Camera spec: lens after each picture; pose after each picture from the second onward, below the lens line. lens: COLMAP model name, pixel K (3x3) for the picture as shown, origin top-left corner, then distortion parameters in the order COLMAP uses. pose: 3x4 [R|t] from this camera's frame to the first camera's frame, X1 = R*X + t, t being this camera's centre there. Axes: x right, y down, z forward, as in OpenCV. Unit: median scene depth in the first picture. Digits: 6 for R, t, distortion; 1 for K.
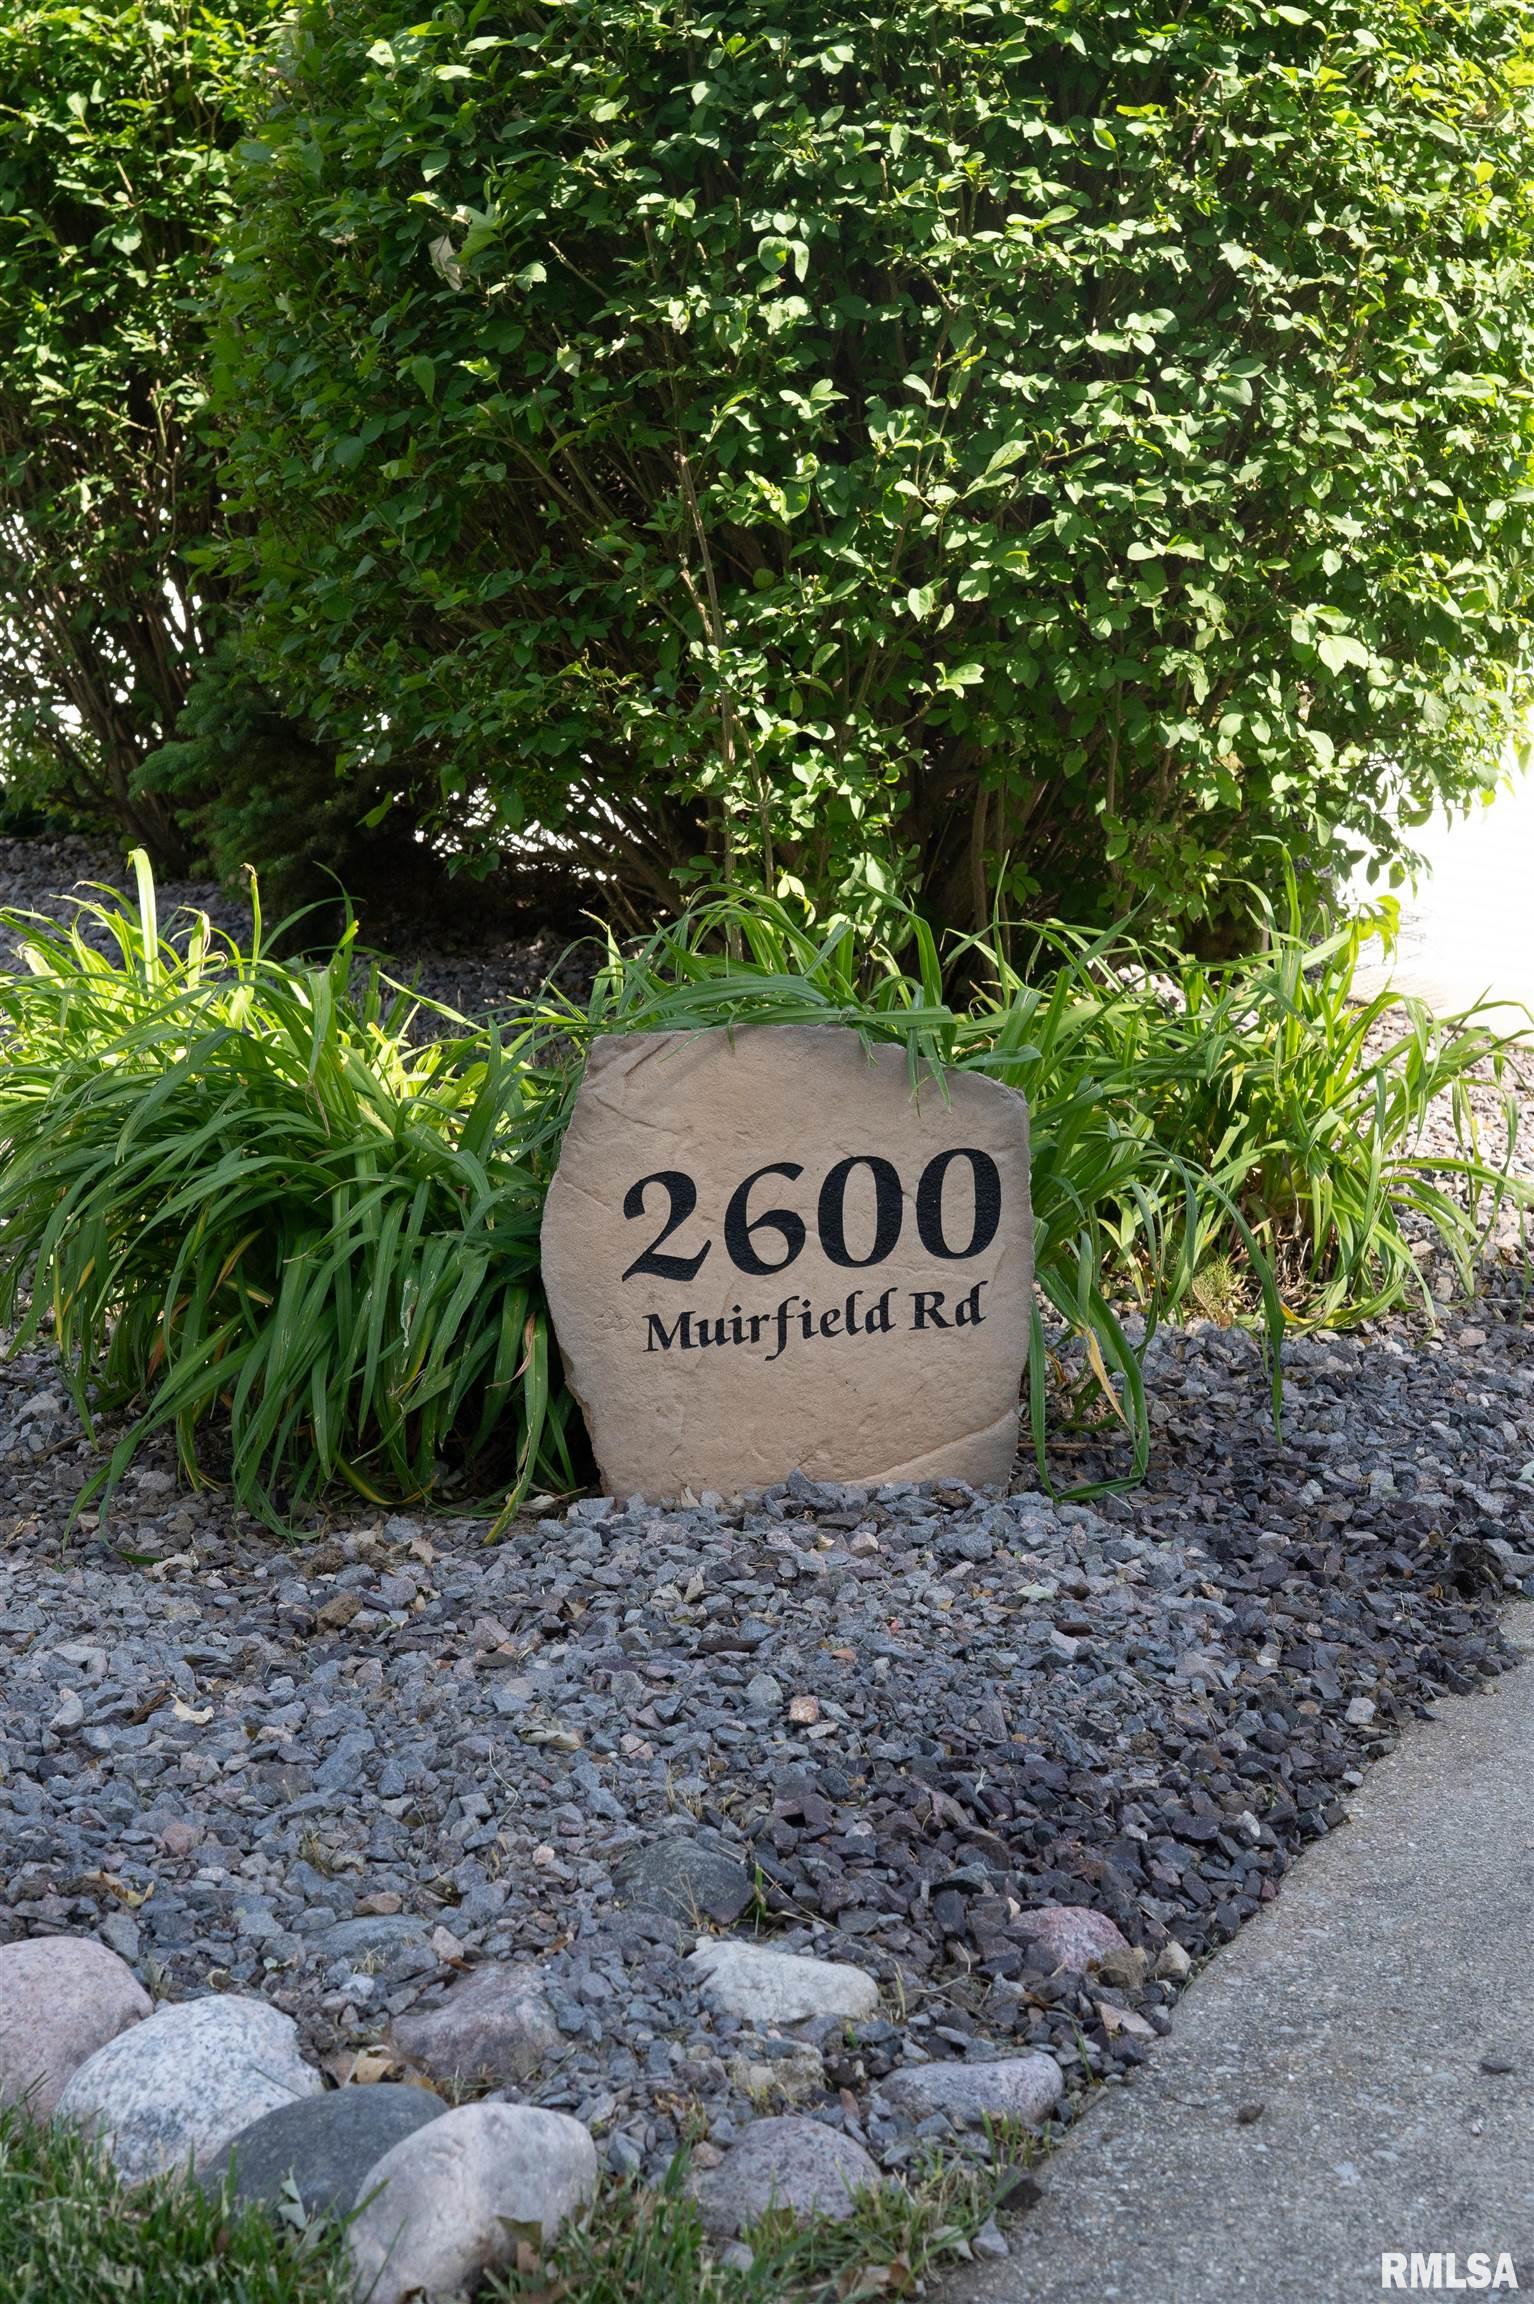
lens RADIAL K [[3486.3, 0, 767.0], [0, 3486.3, 1152.0], [0, 0, 1]] dist [0.010391, 0.028528]
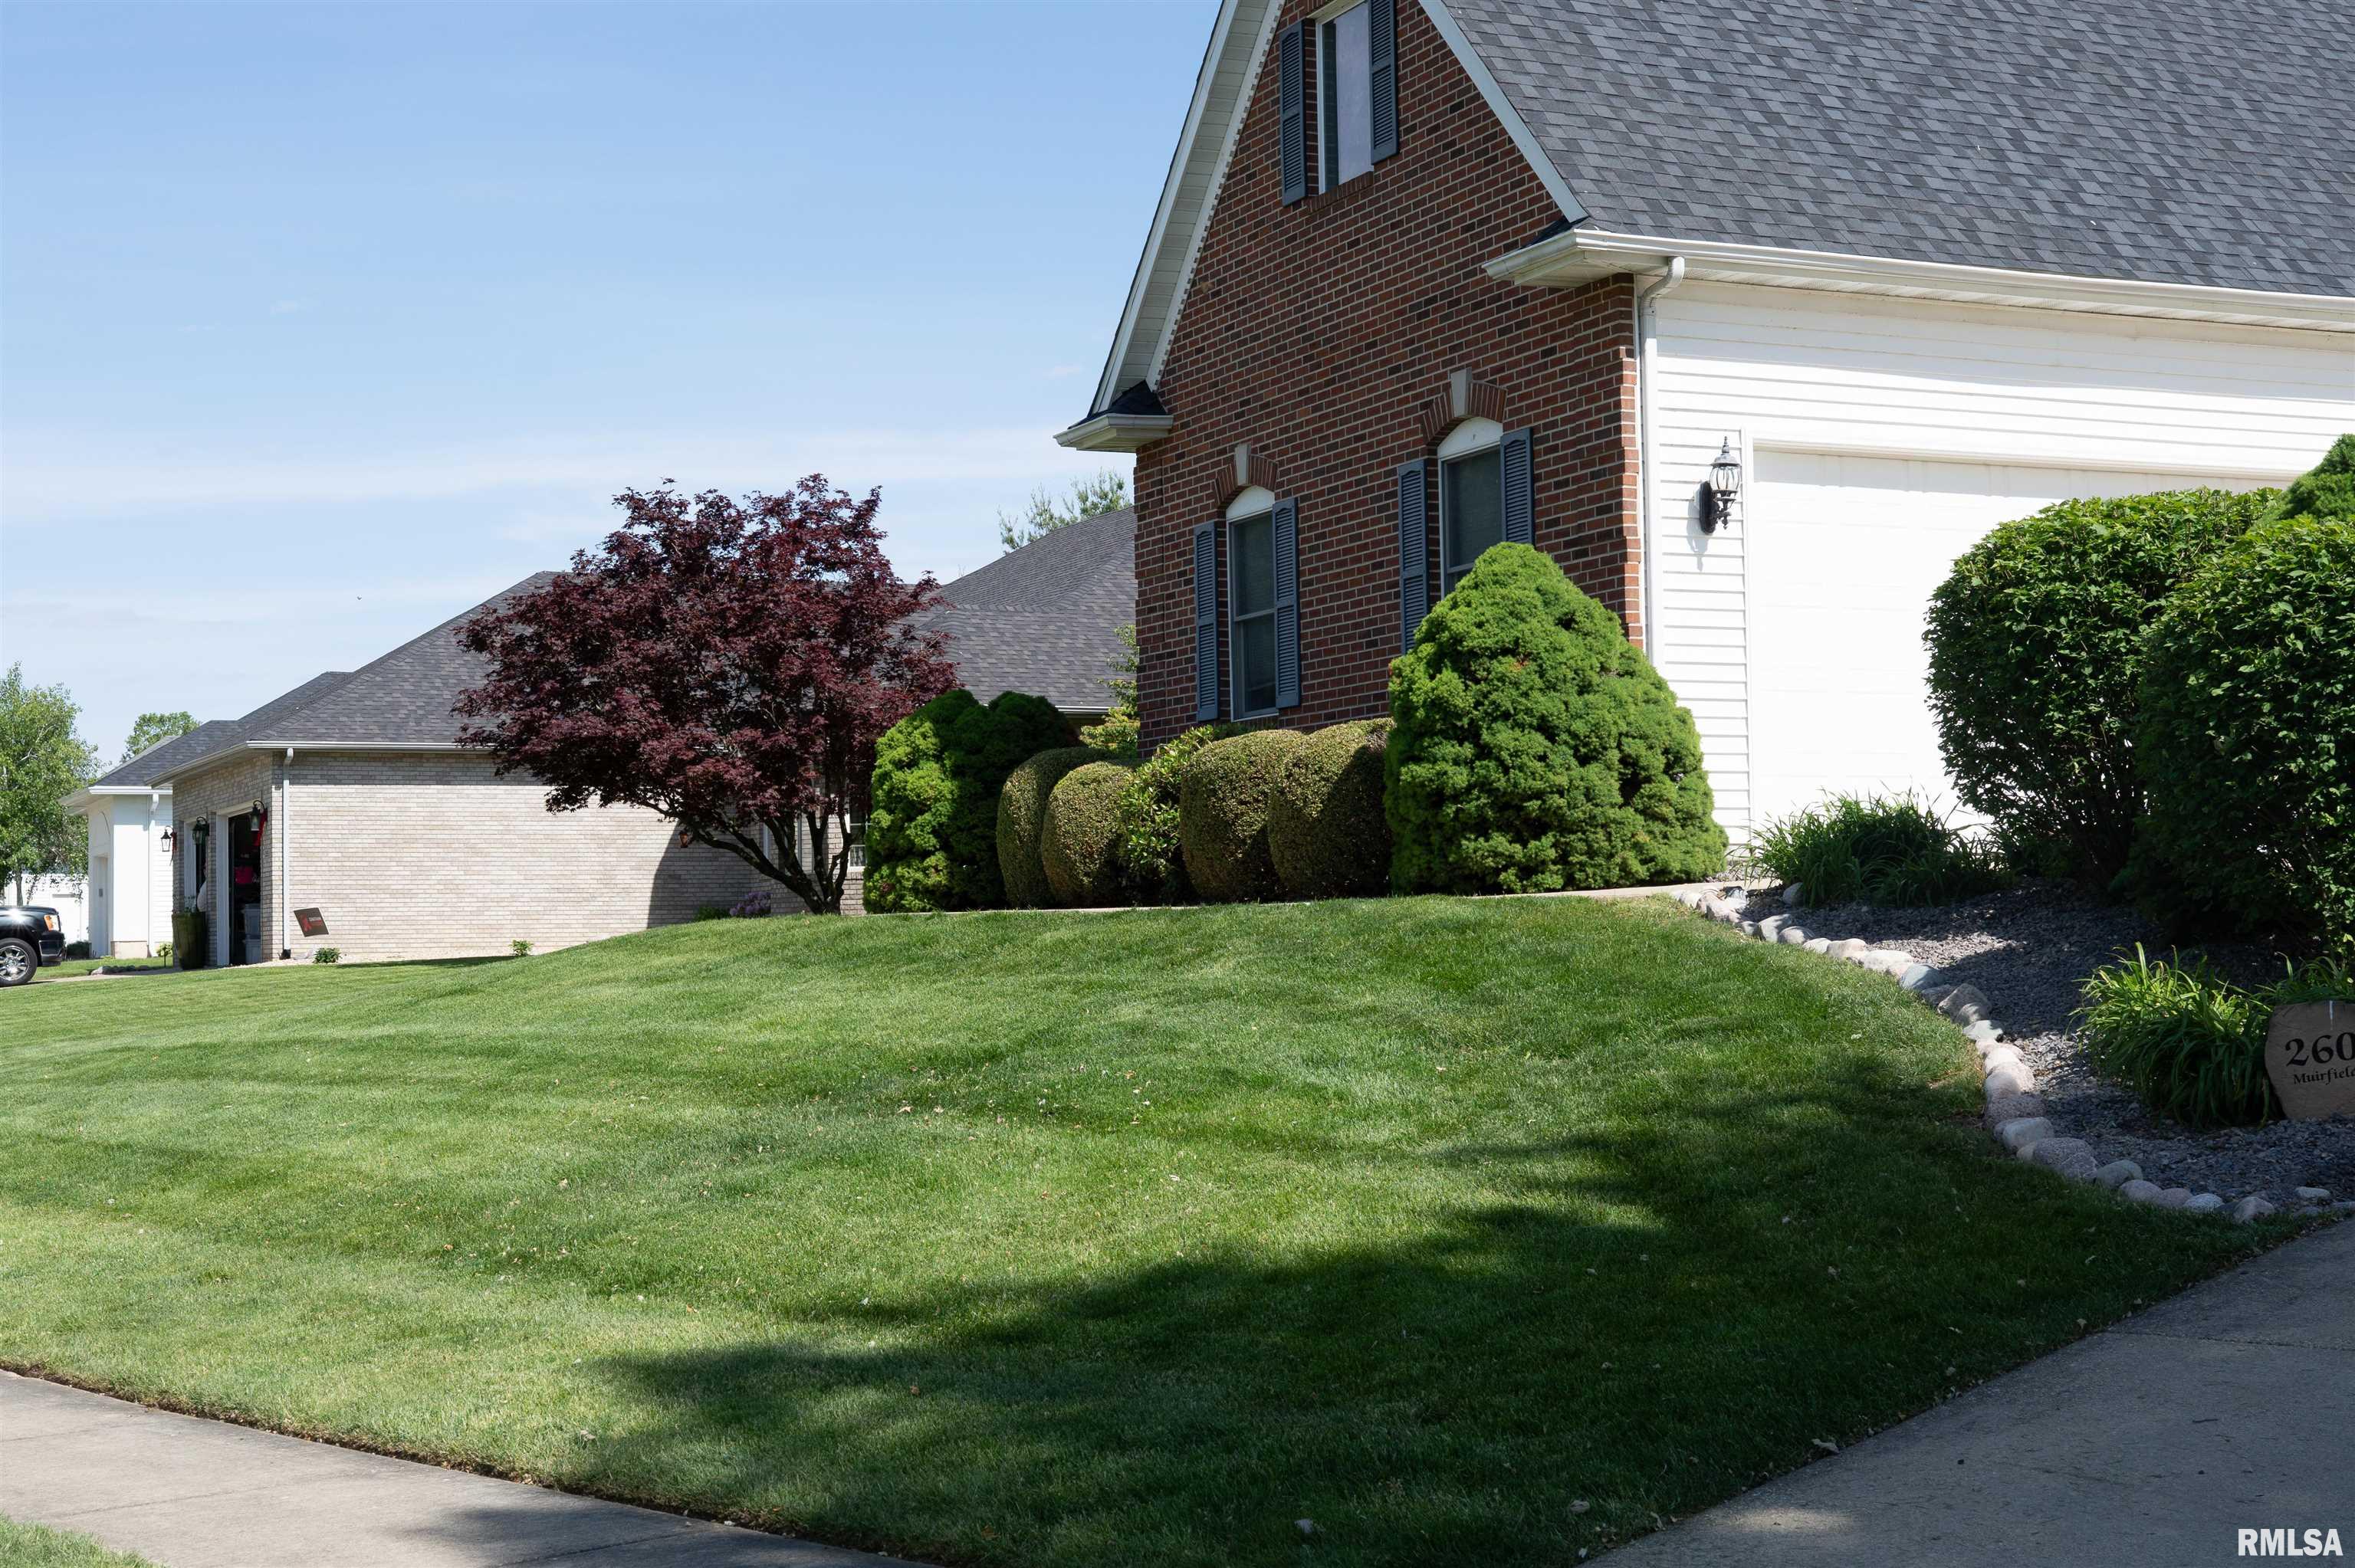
lens RADIAL K [[3562.9, 0, 1180.4], [0, 3562.9, 753.9], [0, 0, 1]] dist [0.010391, 0.028528]
pose [[0.924819, -0.079132, -0.372087, 0.255722], [0.058152, 0.996037, -0.067291, -0.090250], [0.375937, 0.040595, 0.925756, -2.499121]]
